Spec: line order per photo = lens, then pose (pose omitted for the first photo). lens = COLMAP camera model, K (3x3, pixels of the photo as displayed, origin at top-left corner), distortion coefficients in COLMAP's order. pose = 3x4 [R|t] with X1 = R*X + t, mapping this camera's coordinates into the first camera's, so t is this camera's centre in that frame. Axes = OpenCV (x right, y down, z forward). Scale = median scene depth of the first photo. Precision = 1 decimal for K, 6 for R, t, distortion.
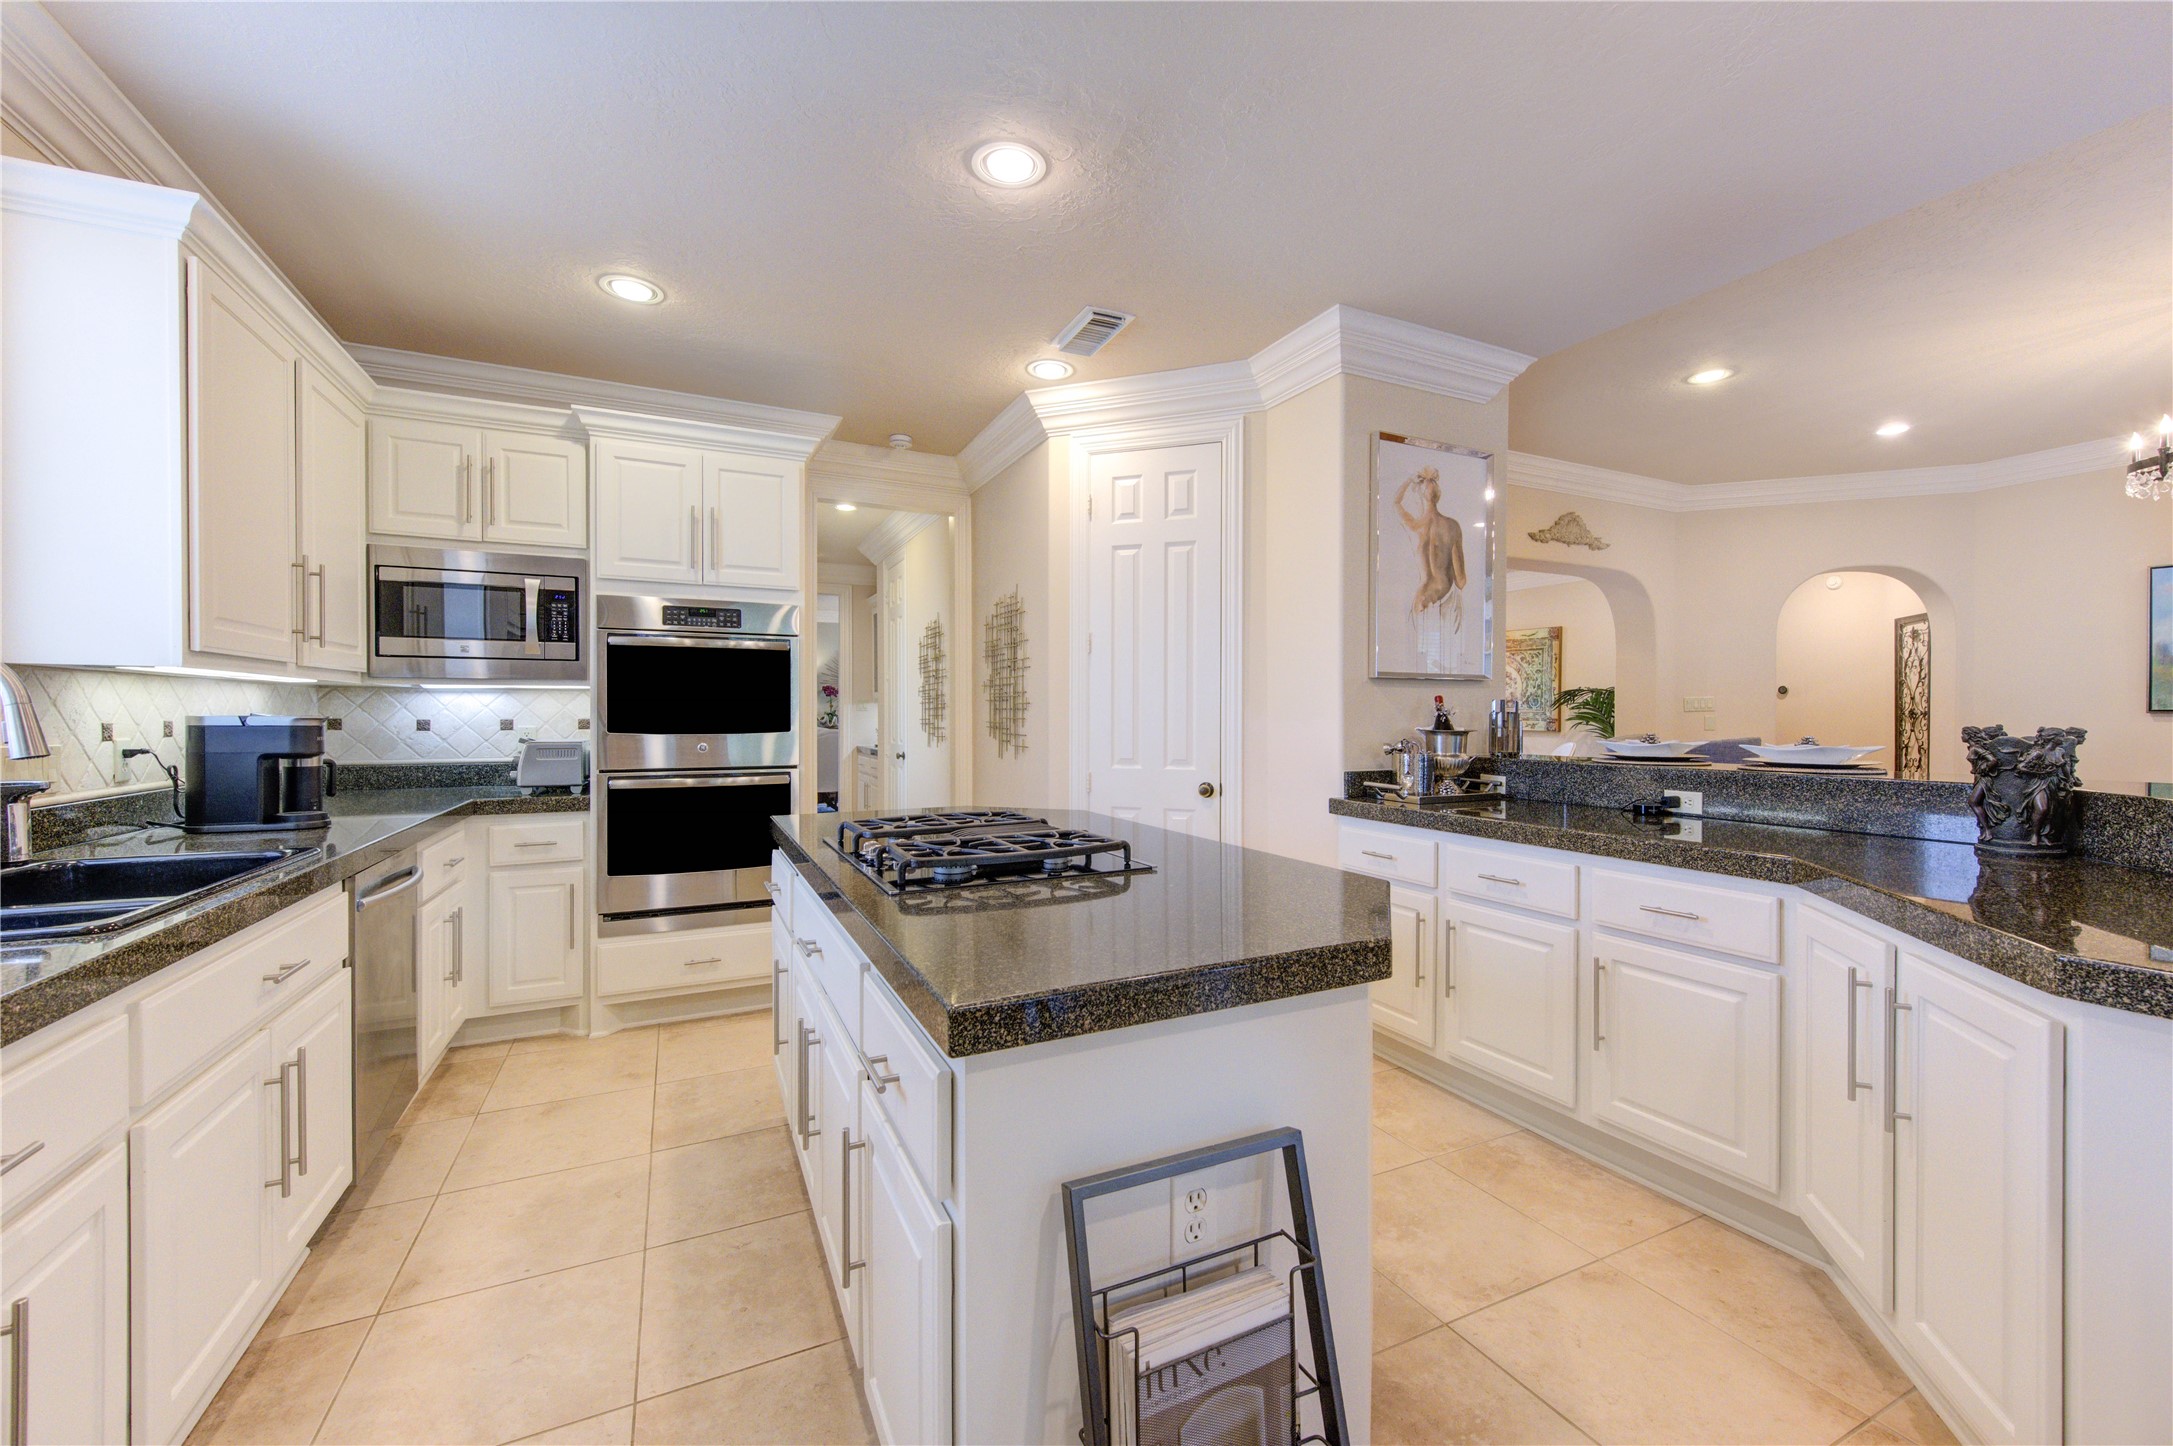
lens RADIAL K [[858.2, 0, 1090.5], [0, 858.2, 726.2], [0, 0, 1]] dist [0.006502, -0.000248]
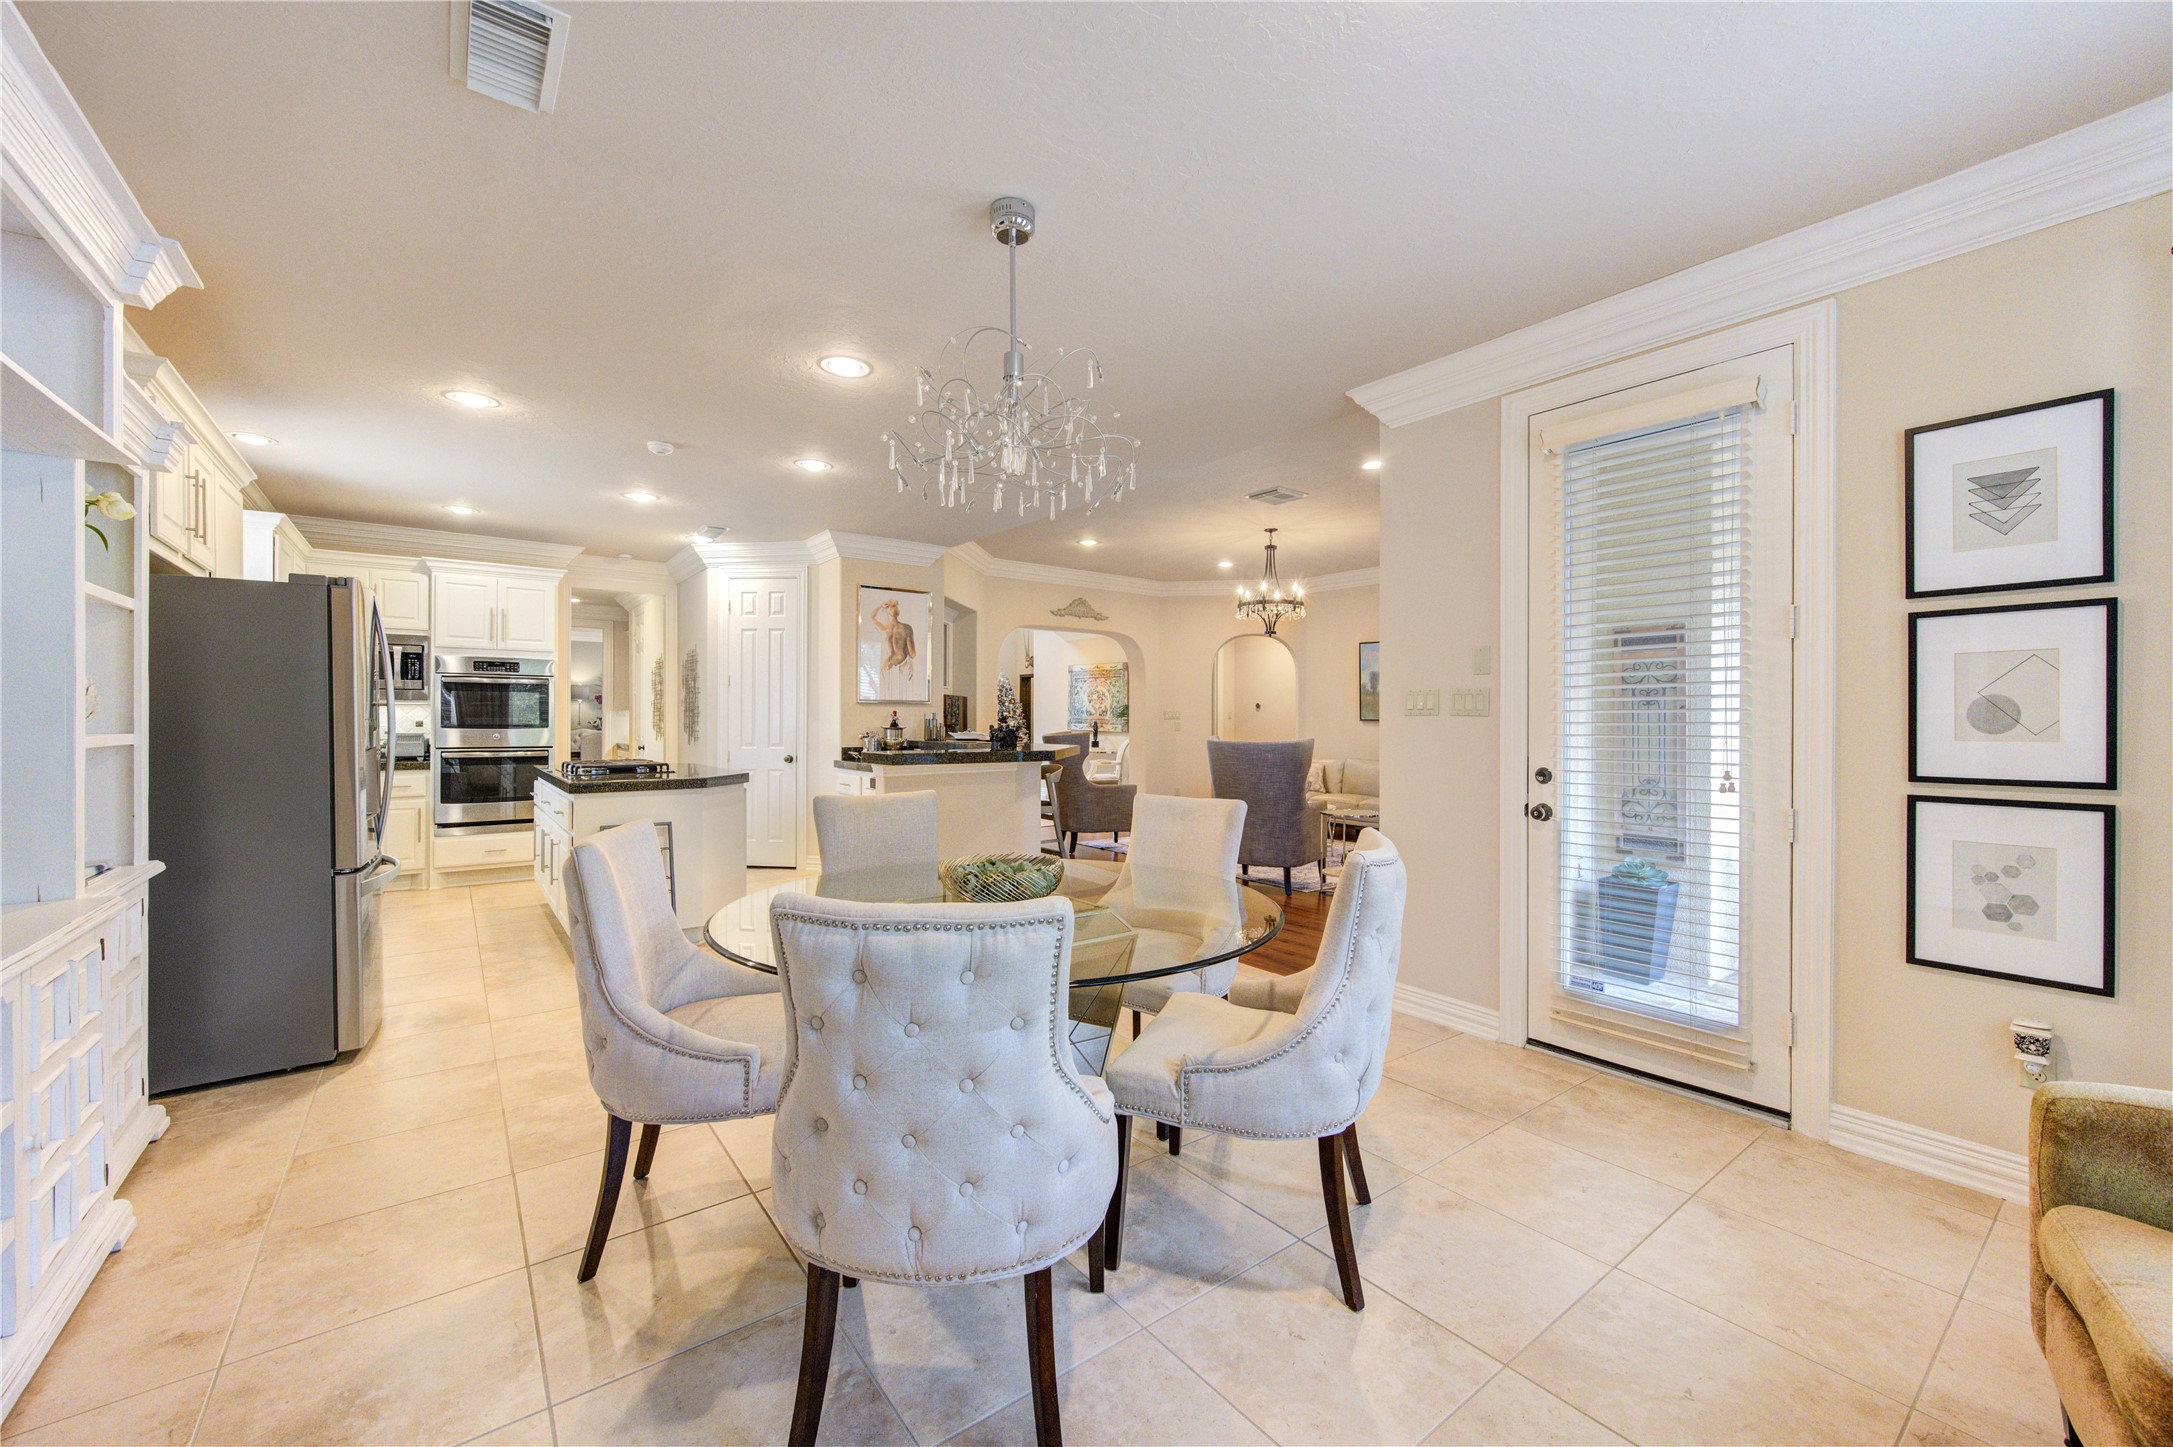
lens RADIAL K [[852.7, 0, 1086.5], [0, 852.7, 723.5], [0, 0, 1]] dist [0.000896, -0.000291]
pose [[0.980020, 0.003155, 0.198873, 0.436394], [-0.001214, 0.999950, -0.009882, 0.013737], [-0.198894, 0.009443, 0.979976, -1.068803]]
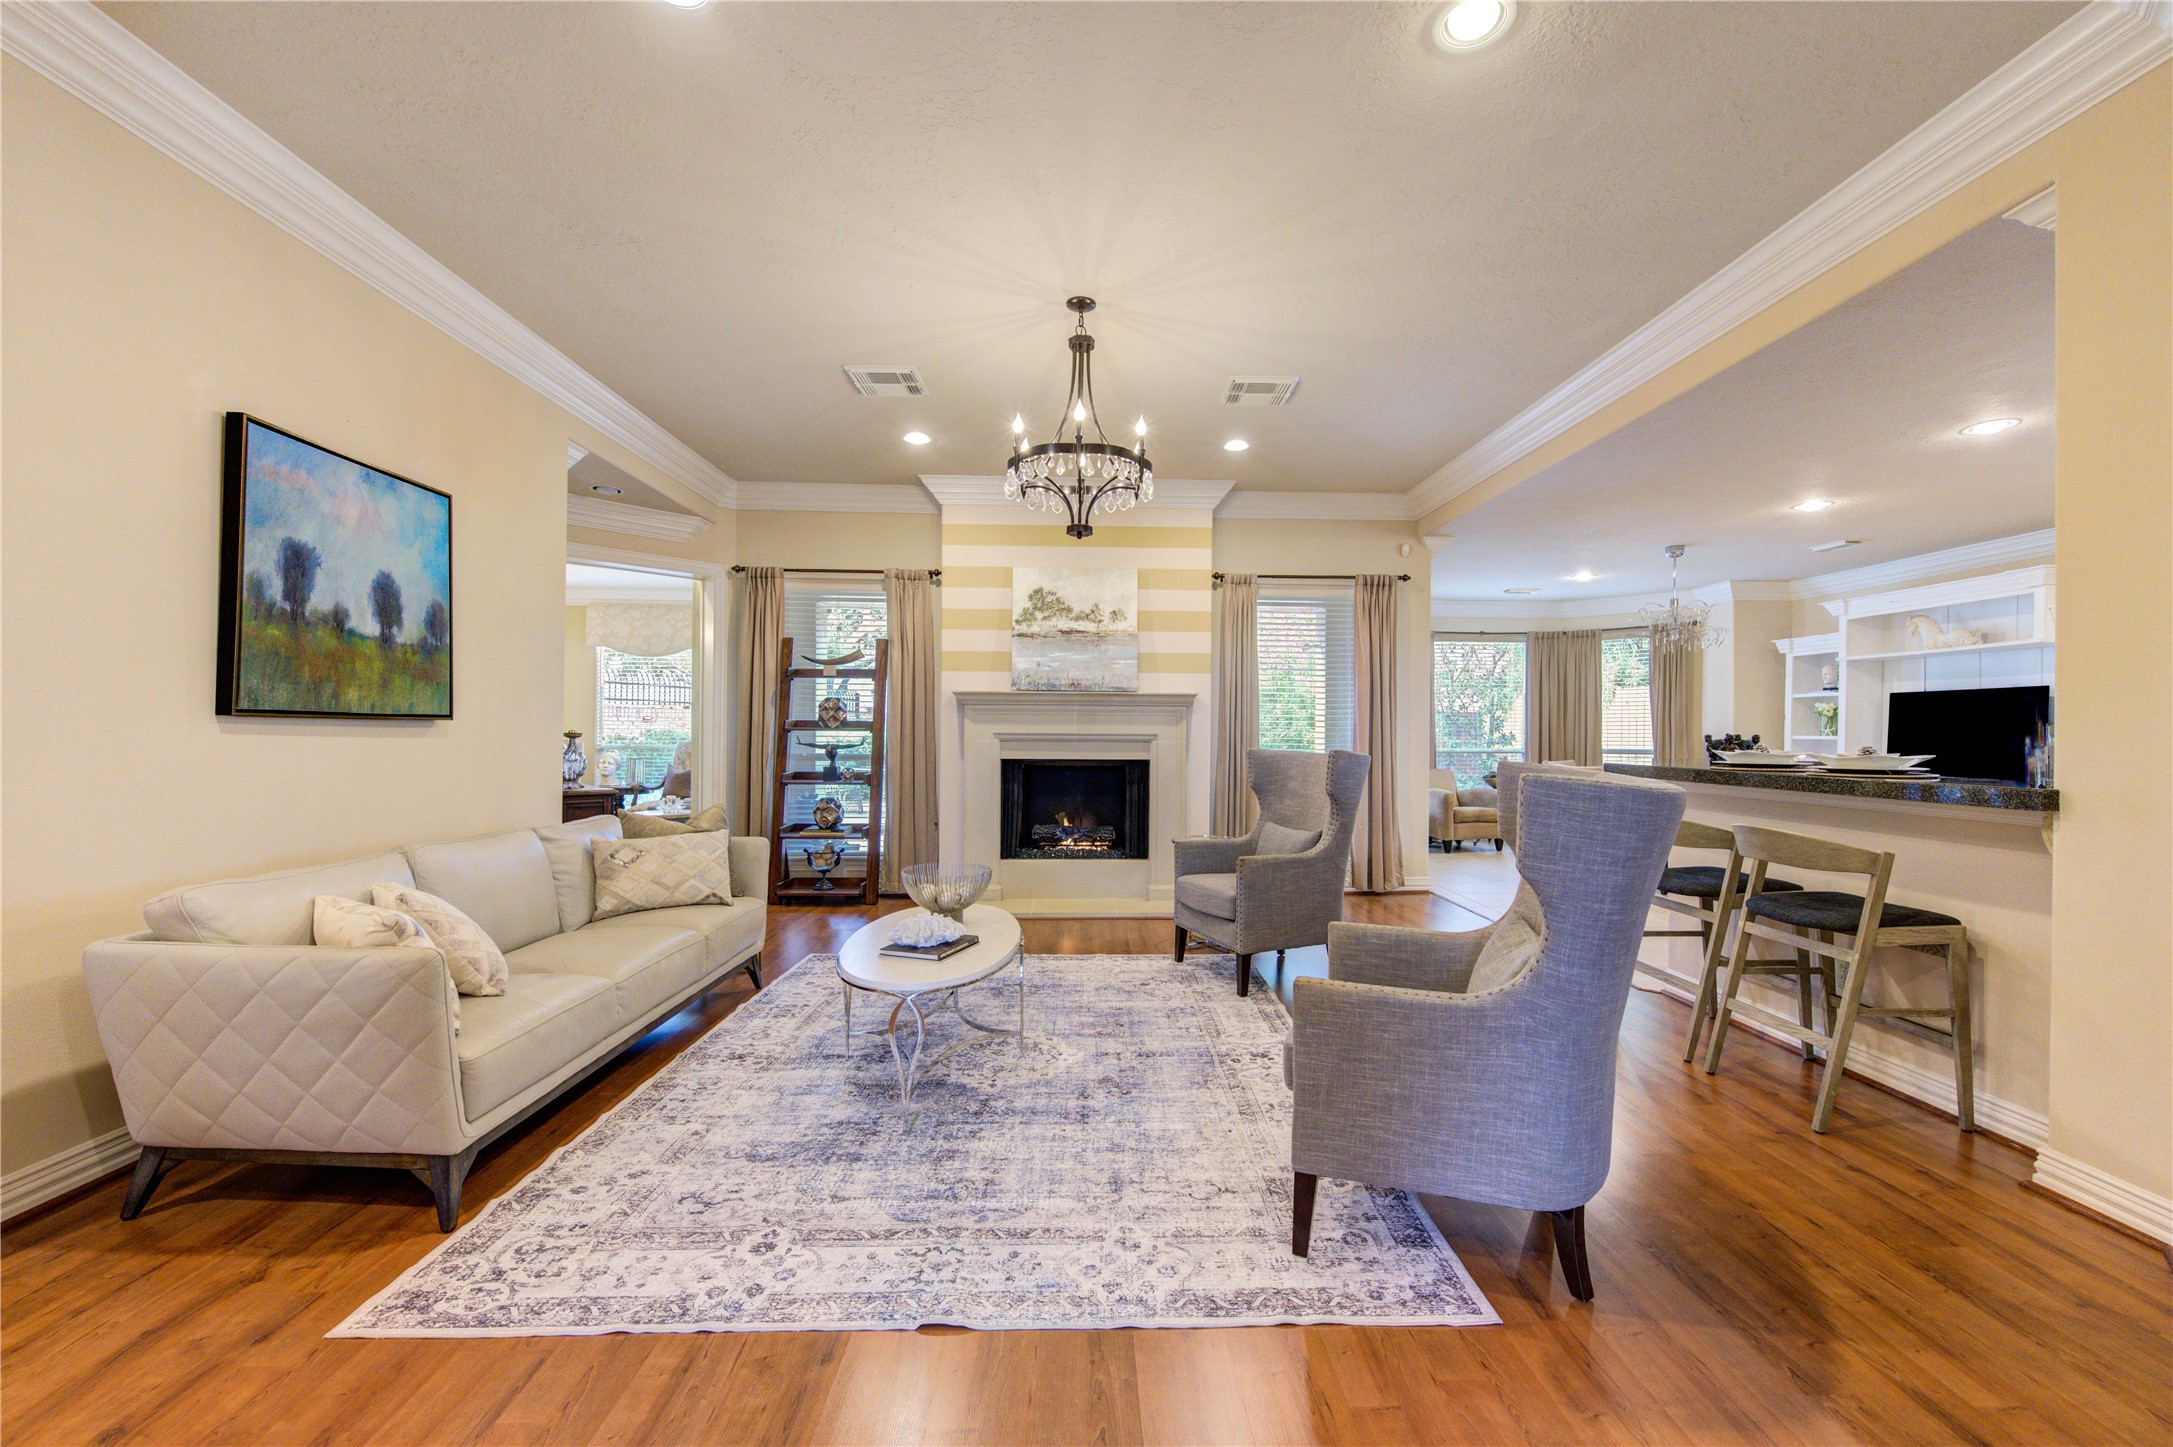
lens RADIAL K [[875.2, 0, 1095.3], [0, 875.2, 725.7], [0, 0, 1]] dist [0.003718, -0.000058]
pose [[-0.913465, -0.002576, 0.406909, 0.907299], [-0.000531, 0.999987, 0.005138, -0.019195], [-0.406916, 0.004477, -0.913454, 1.953906]]
